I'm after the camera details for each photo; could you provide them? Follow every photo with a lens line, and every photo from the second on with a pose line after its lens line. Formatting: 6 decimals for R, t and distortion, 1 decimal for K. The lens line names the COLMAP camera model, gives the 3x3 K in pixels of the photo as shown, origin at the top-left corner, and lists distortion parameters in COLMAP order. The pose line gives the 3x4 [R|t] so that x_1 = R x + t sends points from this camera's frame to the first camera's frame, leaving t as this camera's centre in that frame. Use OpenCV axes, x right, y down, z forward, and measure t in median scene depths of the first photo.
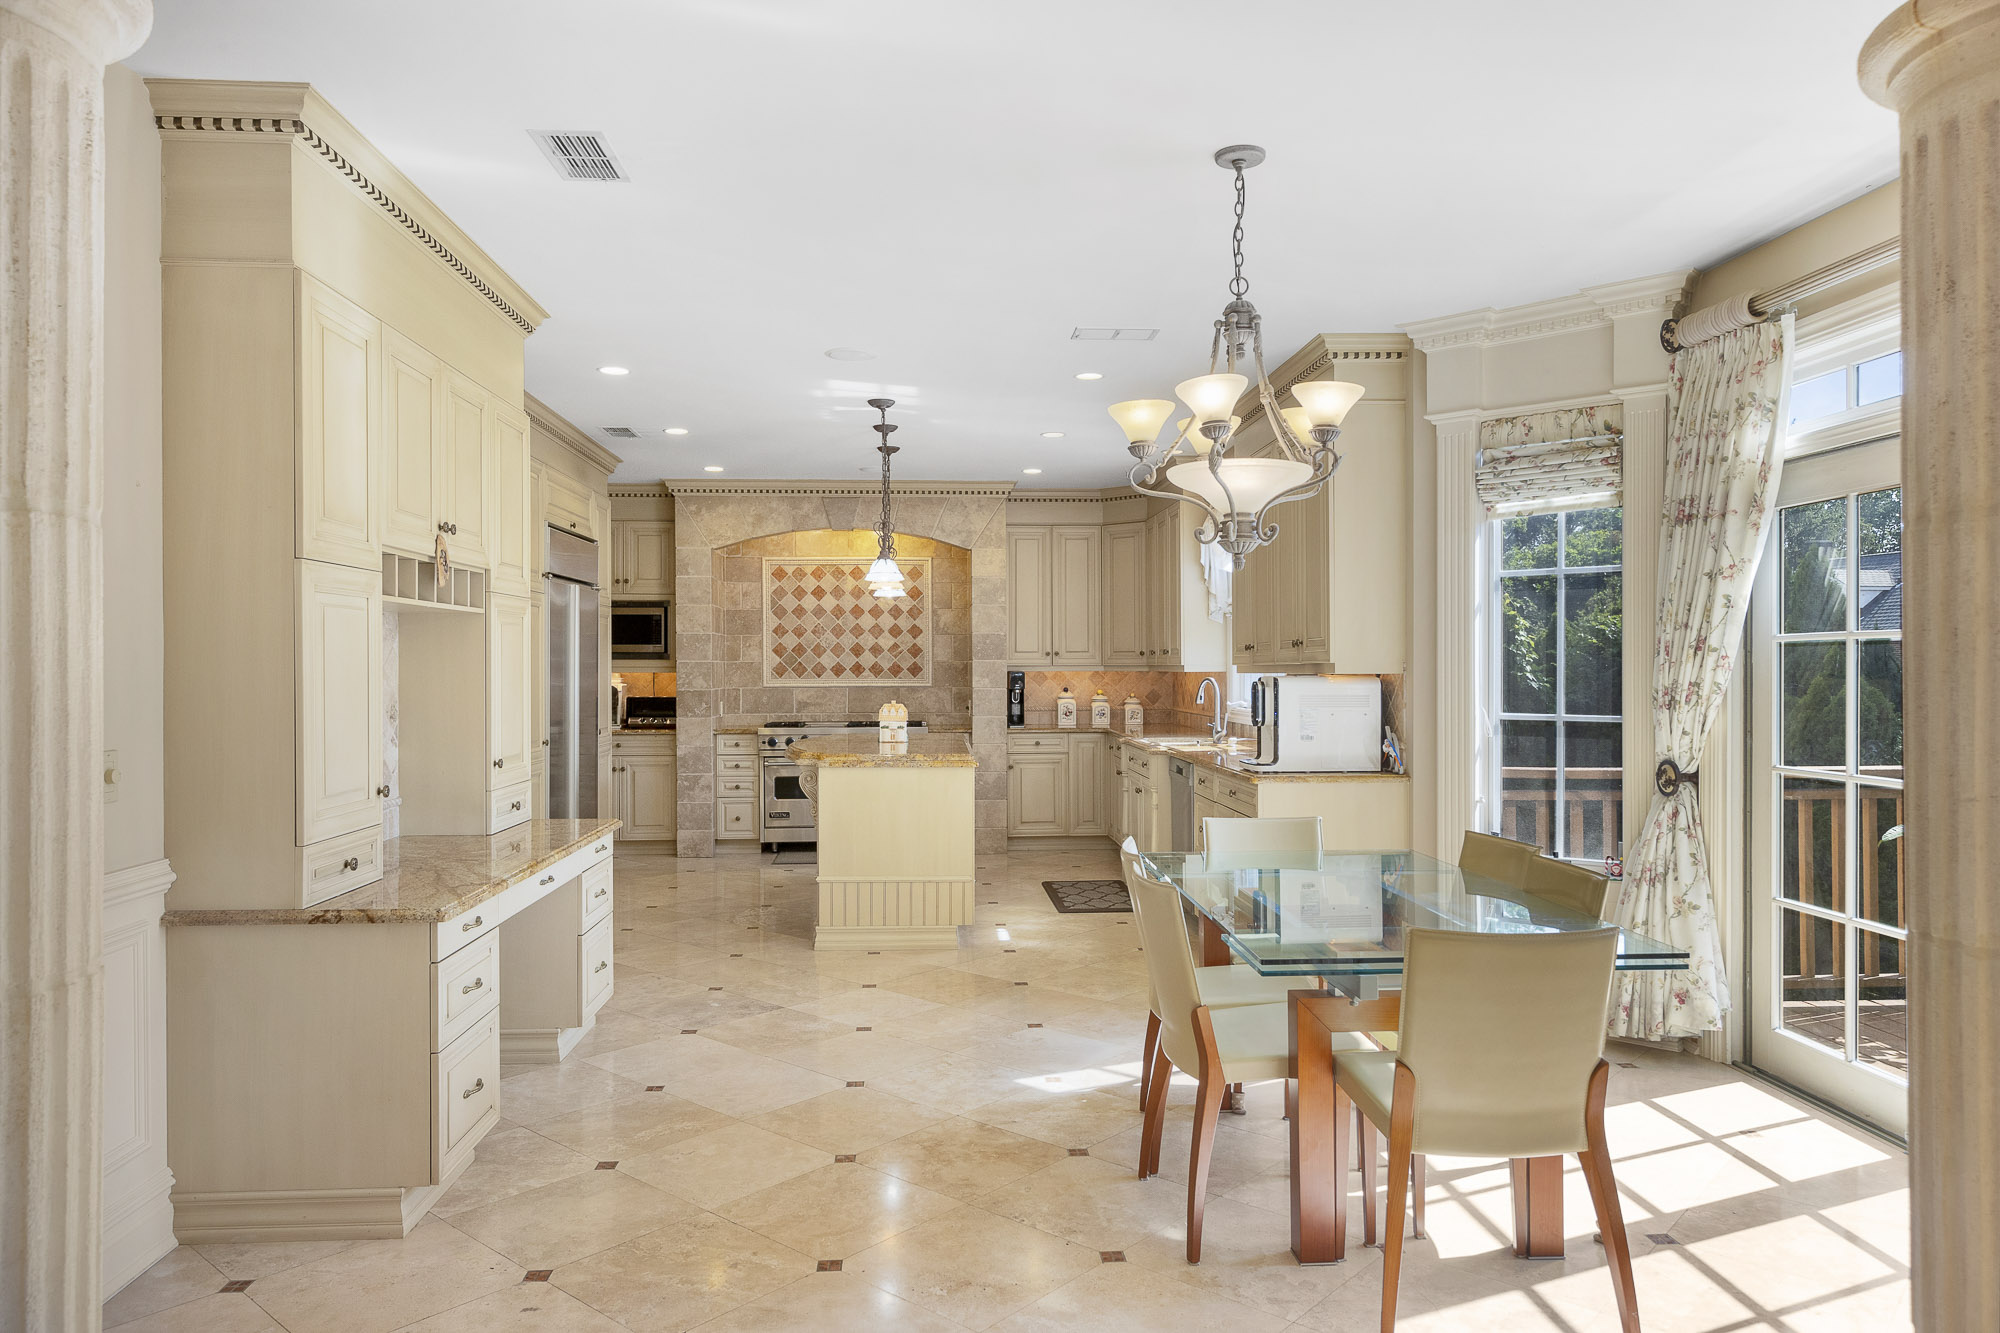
lens RADIAL K [[1279.7, 0, 1008.5], [0, 1279.7, 670.7], [0, 0, 1]] dist [-0.004984, -0.000676]
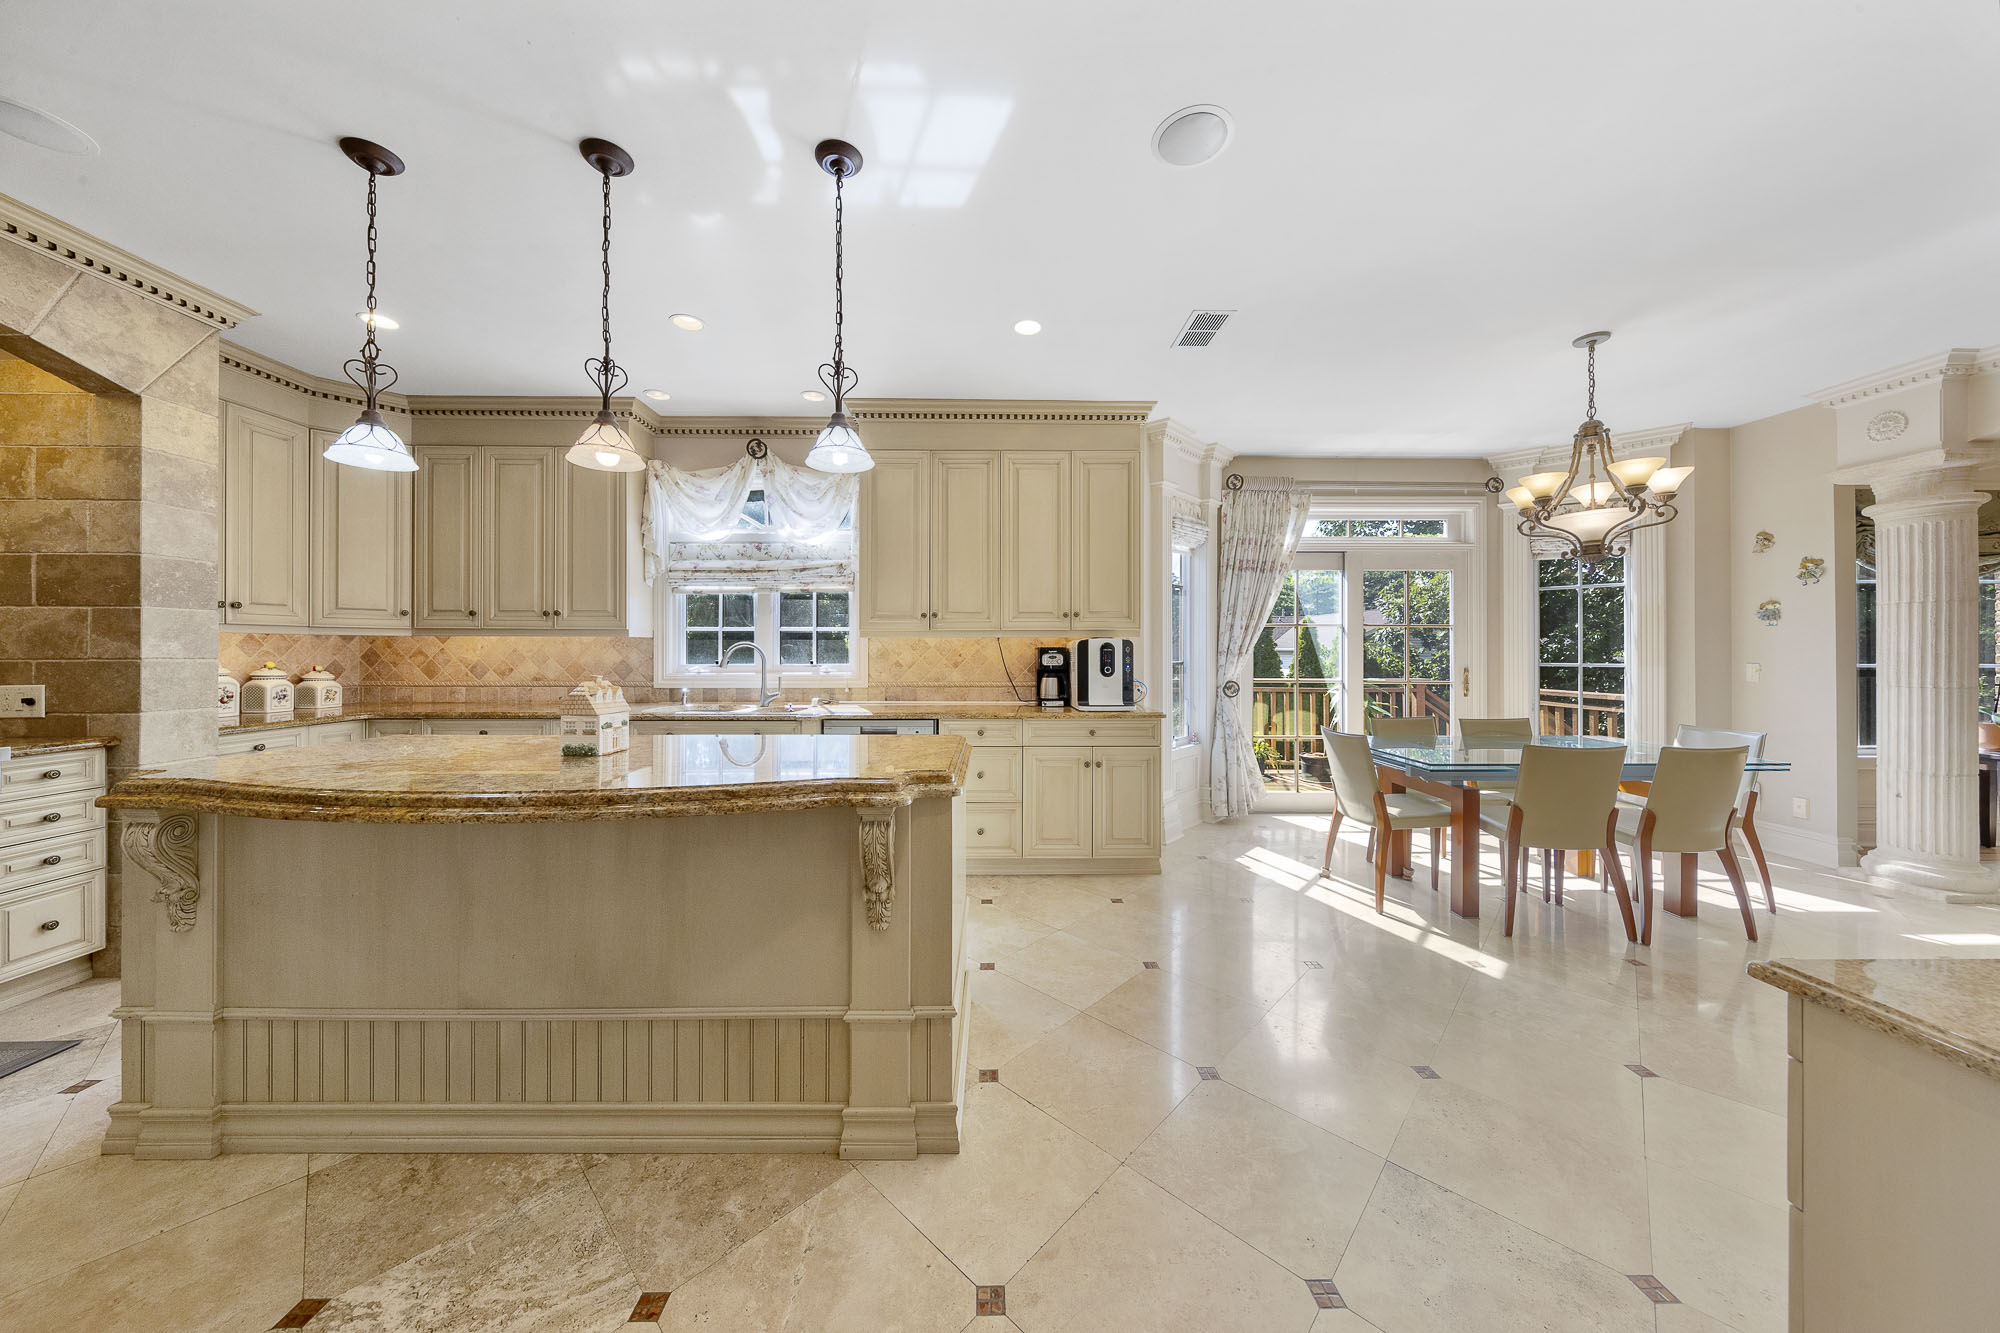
lens RADIAL K [[635.2, 0, 992.1], [0, 635.2, 646.0], [0, 0, 1]] dist [0.001209, -0.000809]
pose [[0.060364, 0.009309, 0.998133, -0.267665], [0.000244, 0.999956, -0.009341, 0.010643], [-0.998176, 0.000807, 0.060359, 0.636790]]
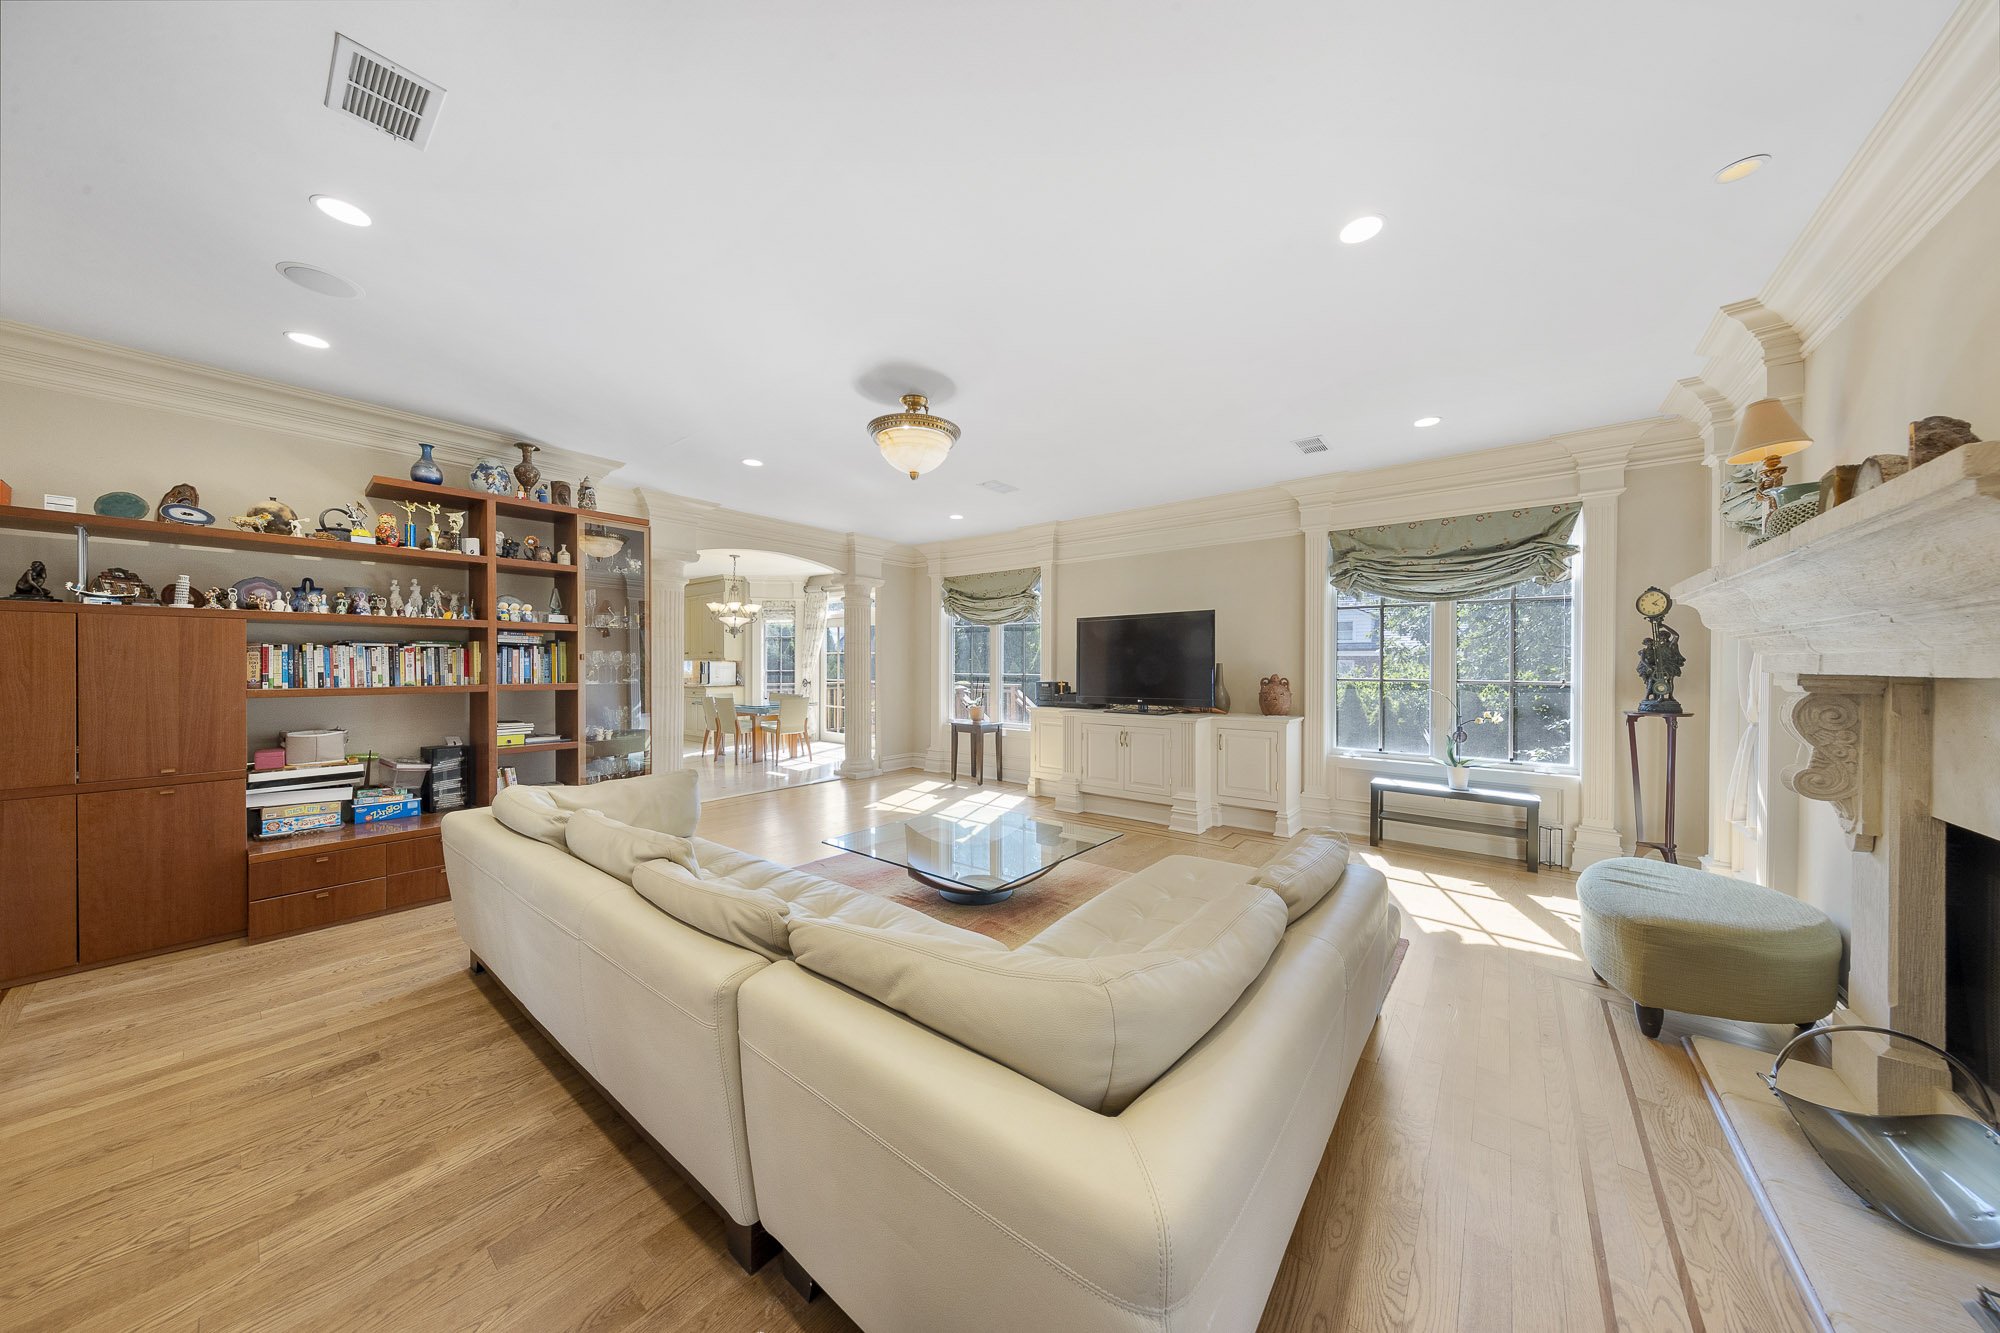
lens RADIAL K [[626.1, 0, 1000.2], [0, 626.1, 672.3], [0, 0, 1]] dist [0.000505, 0.000011]
pose [[0.662937, -0.006682, 0.748645, -0.356673], [-0.002896, 0.999930, 0.011489, 0.008100], [-0.748670, -0.009785, 0.662871, -0.519753]]
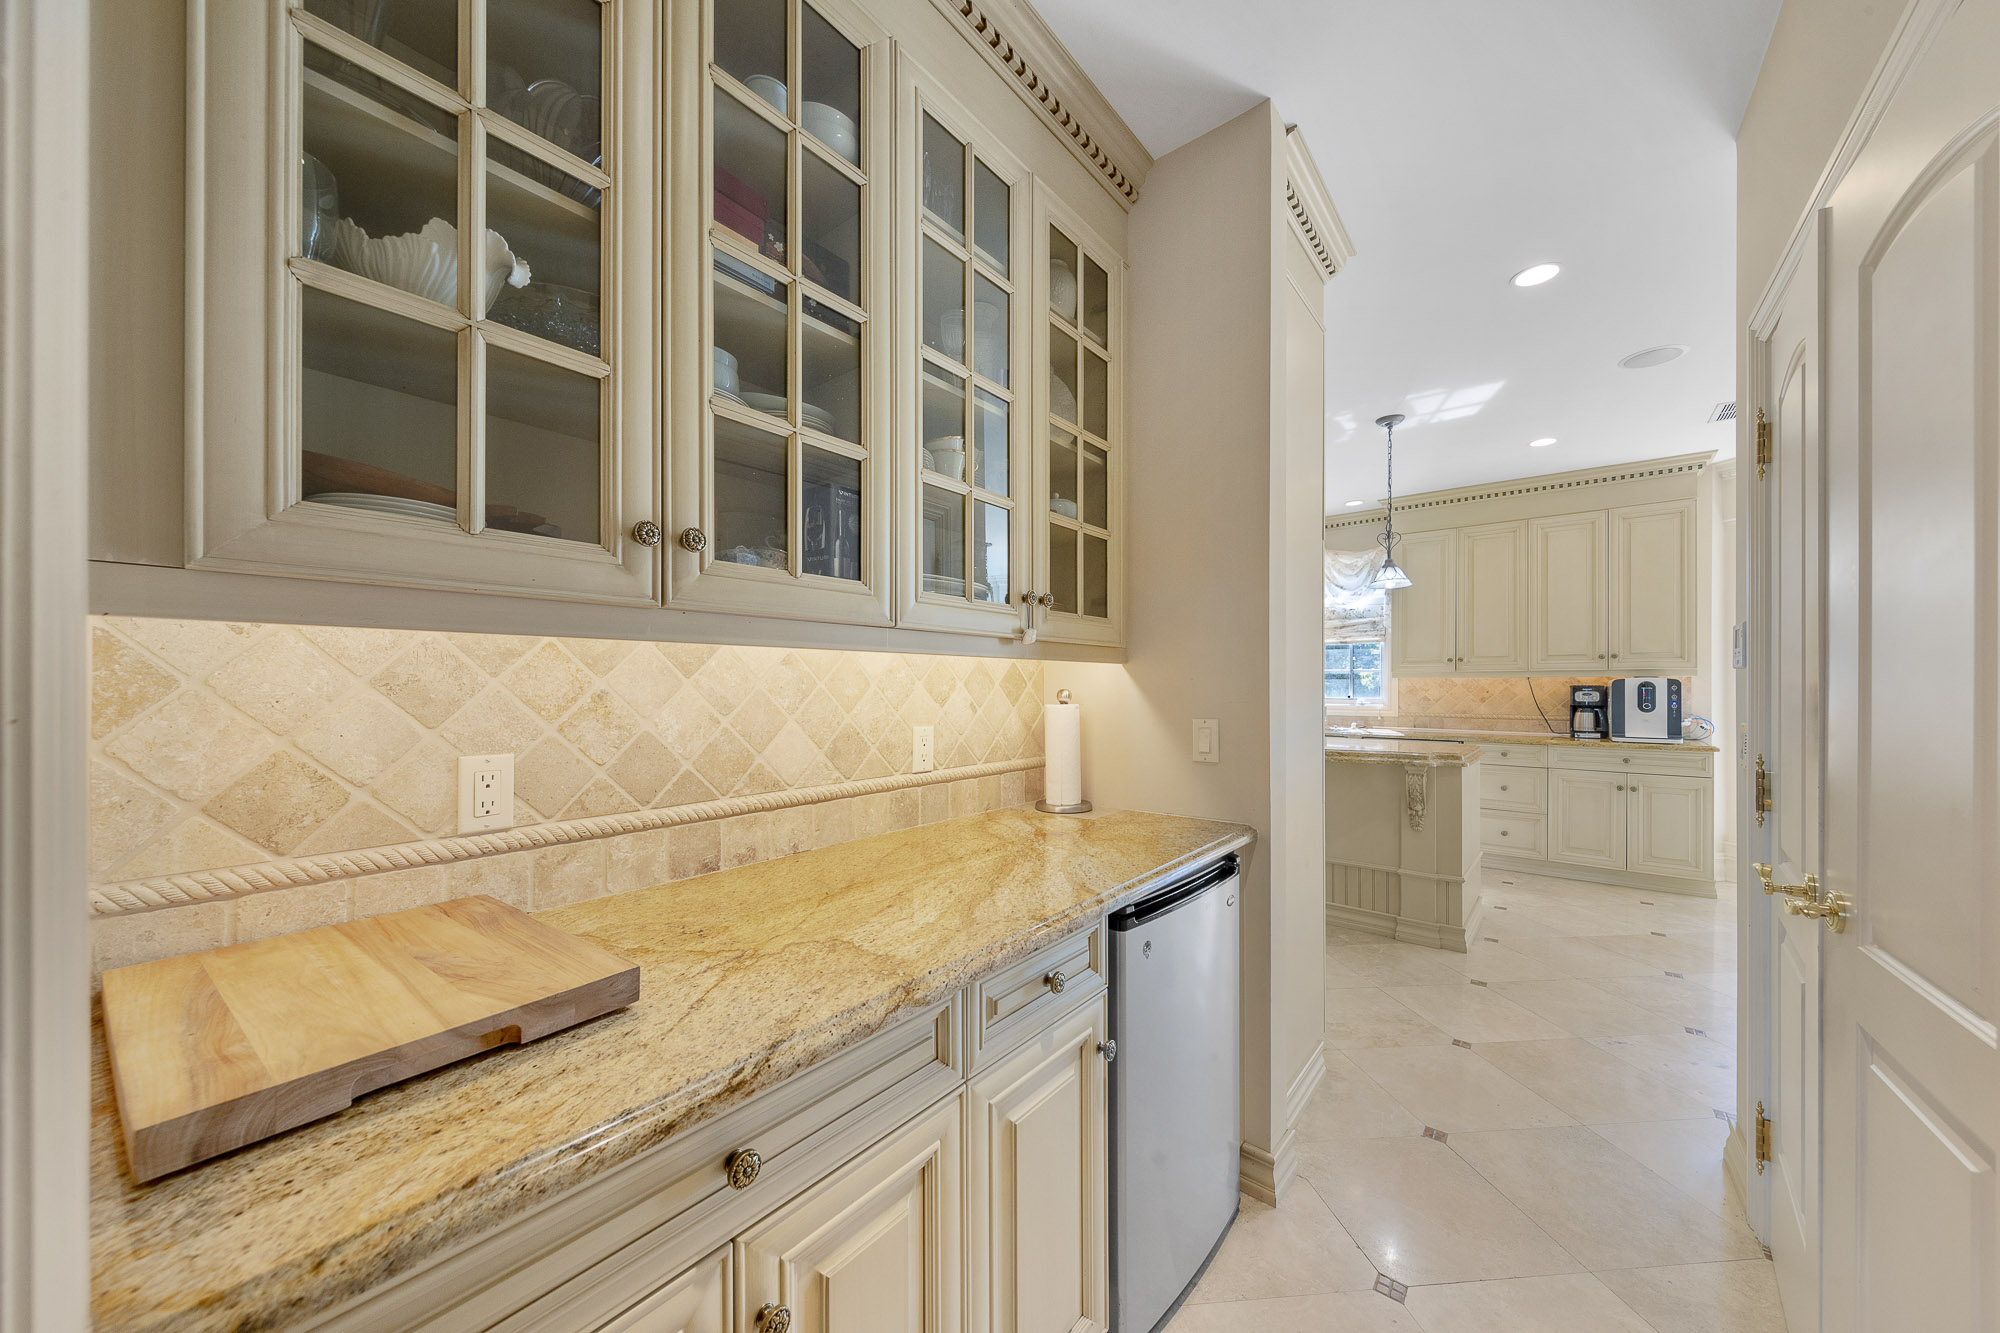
lens RADIAL K [[655.4, 0, 1000.8], [0, 655.4, 689.2], [0, 0, 1]] dist [-0.000512, -0.000421]
pose [[0.702575, -0.004743, 0.711594, -0.499733], [0.001633, 0.999986, 0.005053, 0.007249], [-0.711608, -0.002388, 0.702573, 0.590826]]
